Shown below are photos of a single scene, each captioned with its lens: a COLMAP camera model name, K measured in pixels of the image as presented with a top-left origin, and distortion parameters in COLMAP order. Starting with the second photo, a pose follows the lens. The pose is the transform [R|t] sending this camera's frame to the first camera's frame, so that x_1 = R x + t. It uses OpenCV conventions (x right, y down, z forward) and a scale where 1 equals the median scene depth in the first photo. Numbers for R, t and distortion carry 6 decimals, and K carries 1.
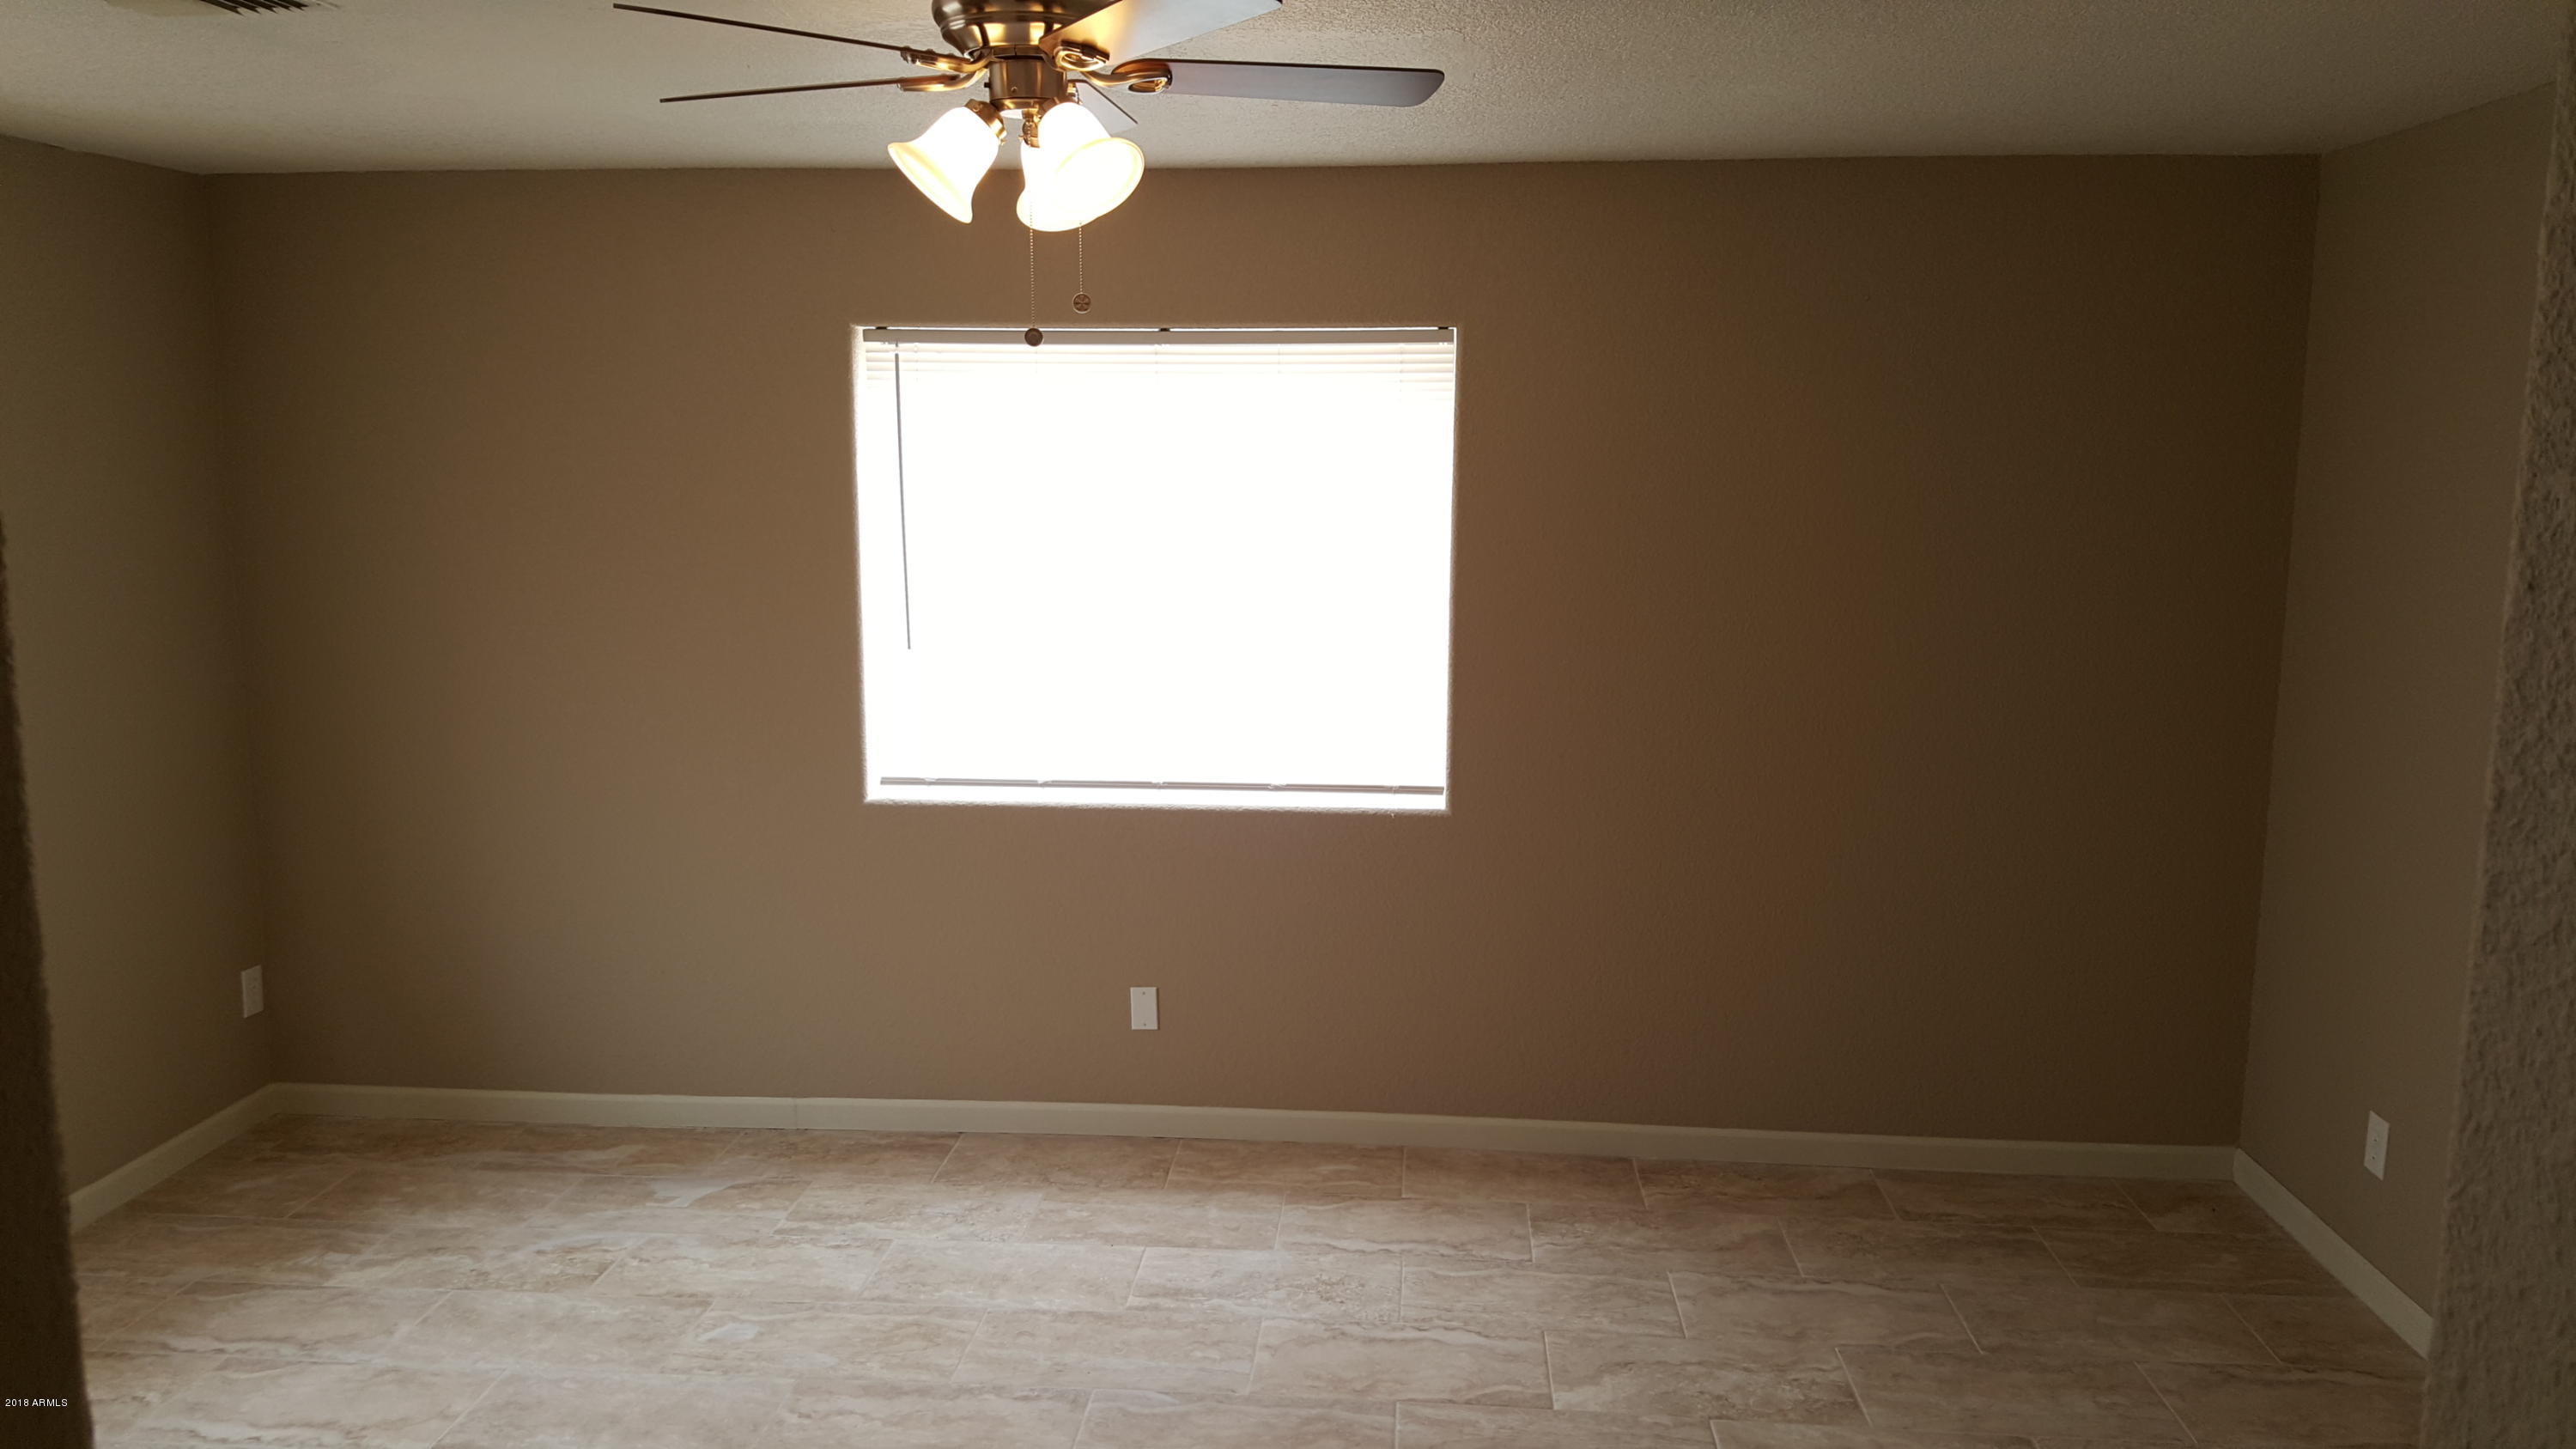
lens RADIAL K [[1947.1, 0, 1281.3], [0, 1947.1, 728.9], [0, 0, 1]] dist [0.129542, -0.242546]
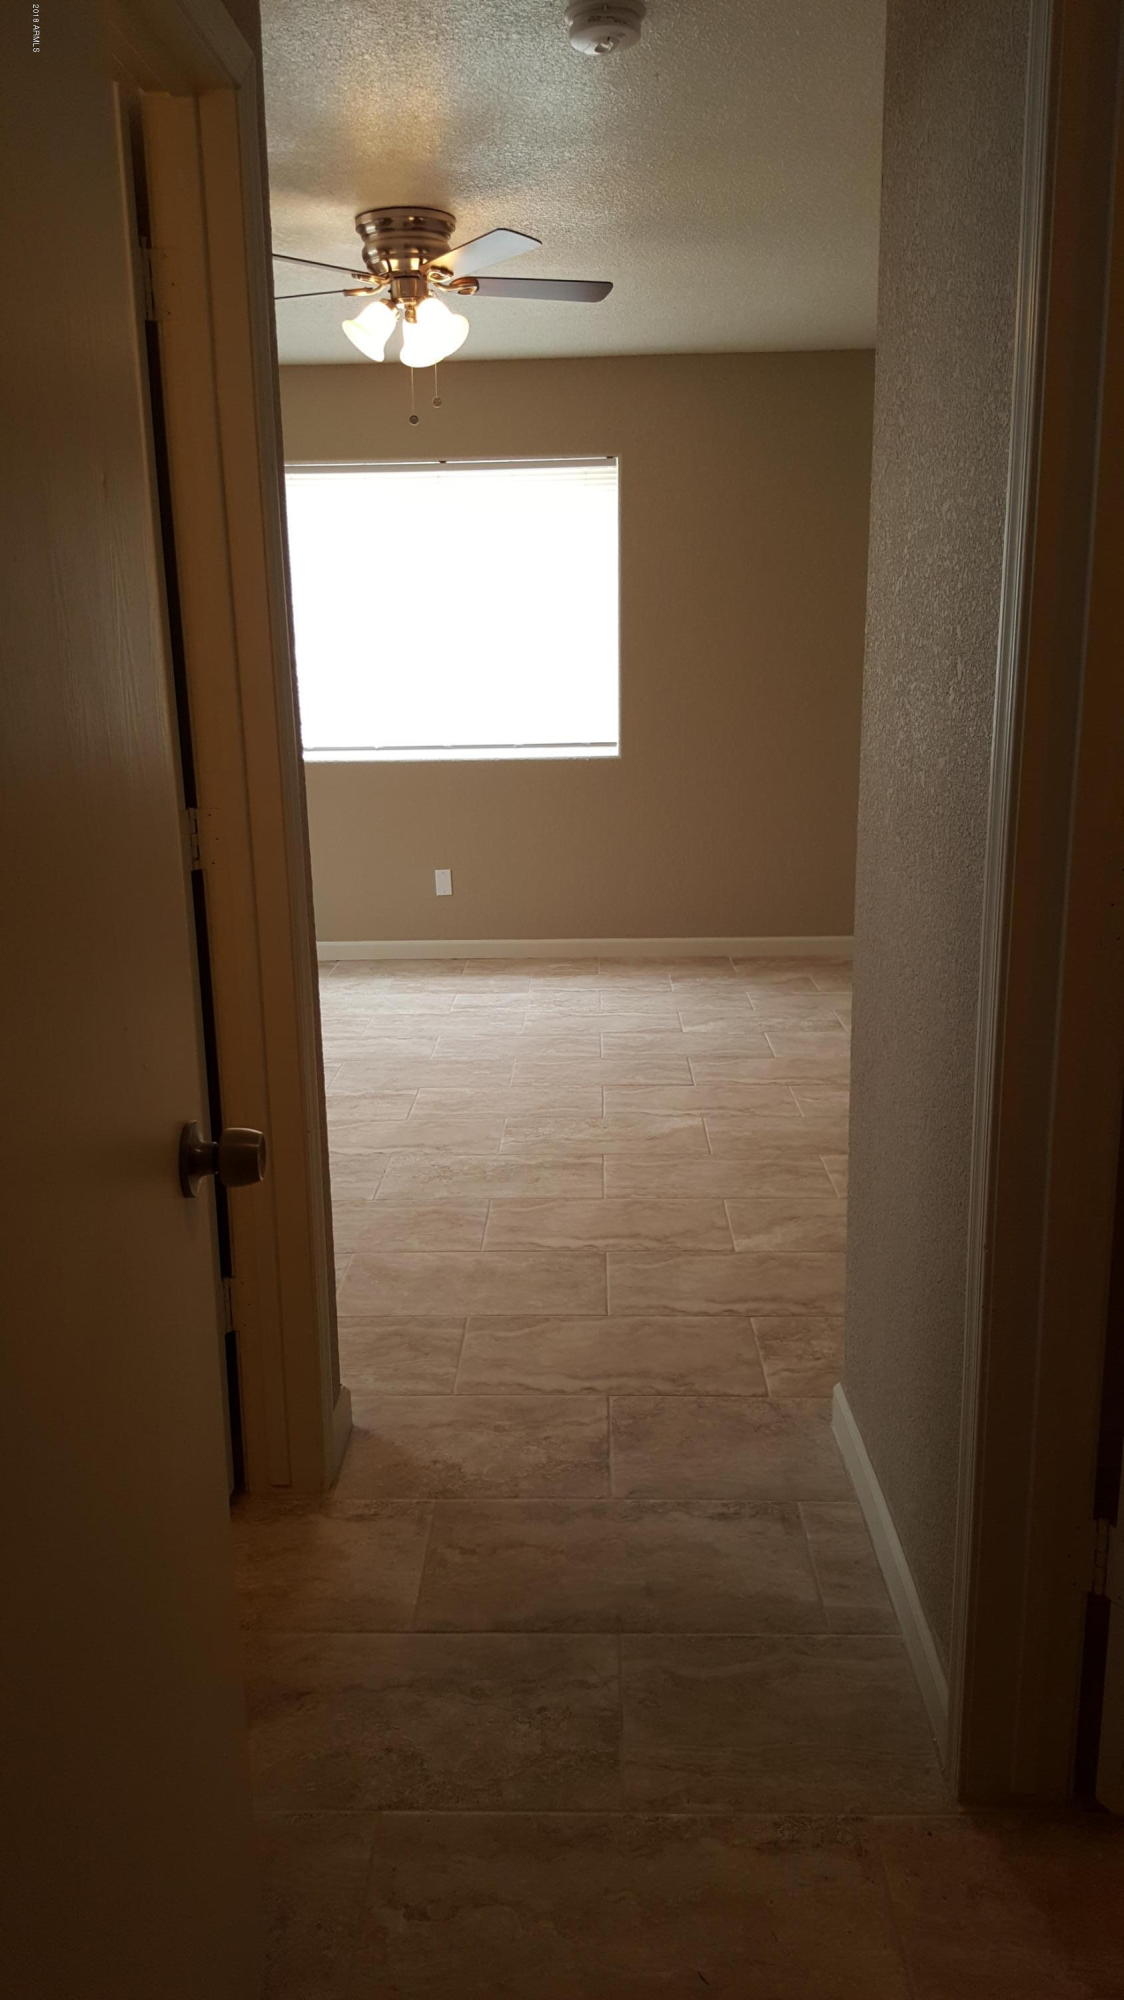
lens RADIAL K [[1493.5, 0, 559.1], [0, 1493.5, 998.9], [0, 0, 1]] dist [0.117049, -0.194694]
pose [[0.998327, -0.033567, 0.047087, -0.046817], [0.029017, 0.995131, 0.094195, 0.167871], [-0.050019, -0.092671, 0.994440, -0.413359]]
